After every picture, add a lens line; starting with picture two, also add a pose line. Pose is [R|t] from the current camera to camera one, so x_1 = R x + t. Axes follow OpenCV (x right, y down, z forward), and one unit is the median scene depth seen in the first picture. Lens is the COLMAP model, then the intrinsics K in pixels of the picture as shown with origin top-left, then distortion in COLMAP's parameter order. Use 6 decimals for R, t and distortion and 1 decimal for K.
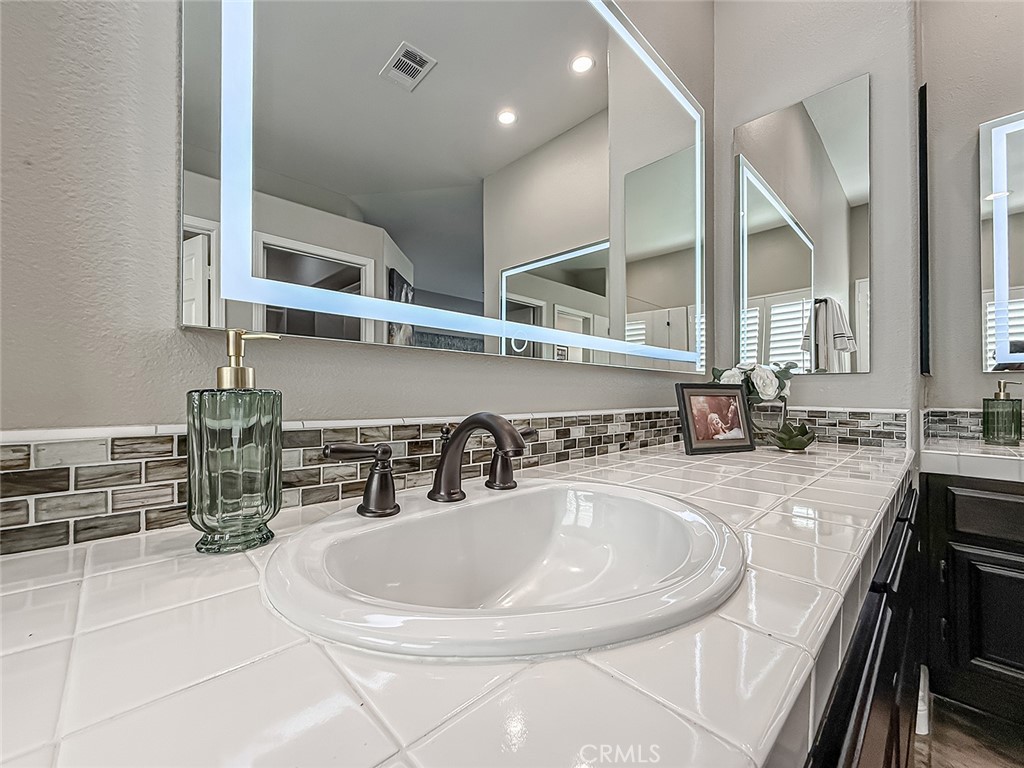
lens RADIAL K [[415.5, 0, 513.9], [0, 415.5, 395.4], [0, 0, 1]] dist [0.000769, 0.000397]
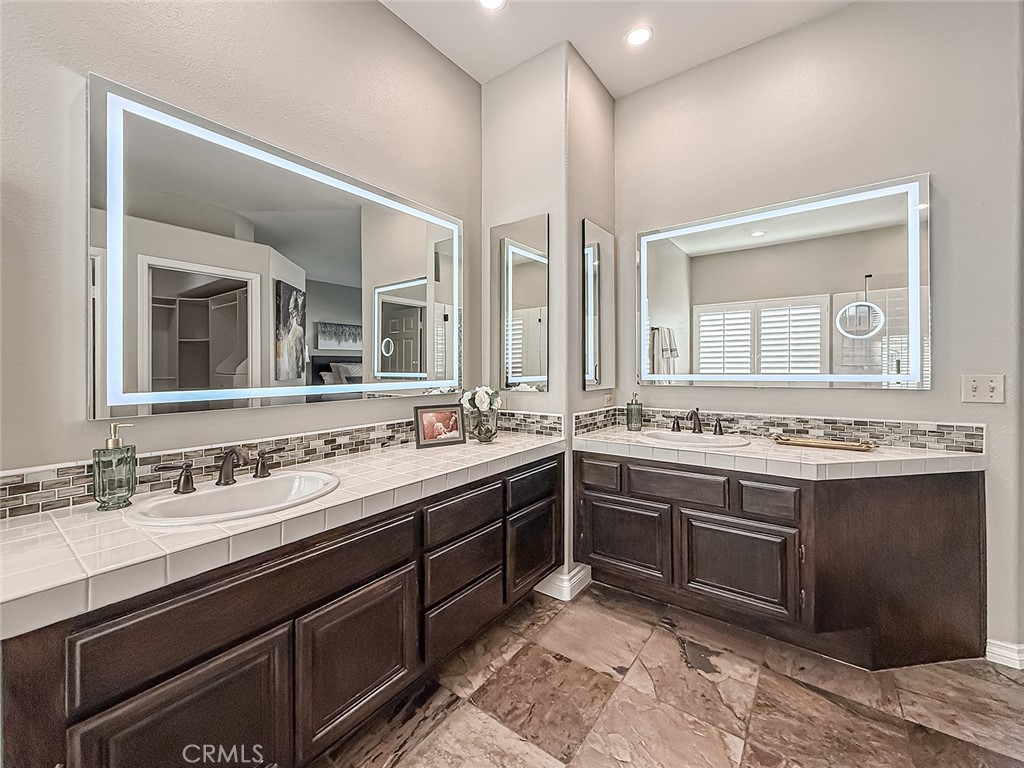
lens RADIAL K [[415.5, 0, 513.7], [0, 415.5, 363.4], [0, 0, 1]] dist [0.000769, 0.000397]
pose [[0.986789, -0.015574, 0.161263, 0.658275], [0.018136, 0.999731, -0.014429, -0.218044], [-0.160995, 0.017163, 0.986806, -0.940515]]
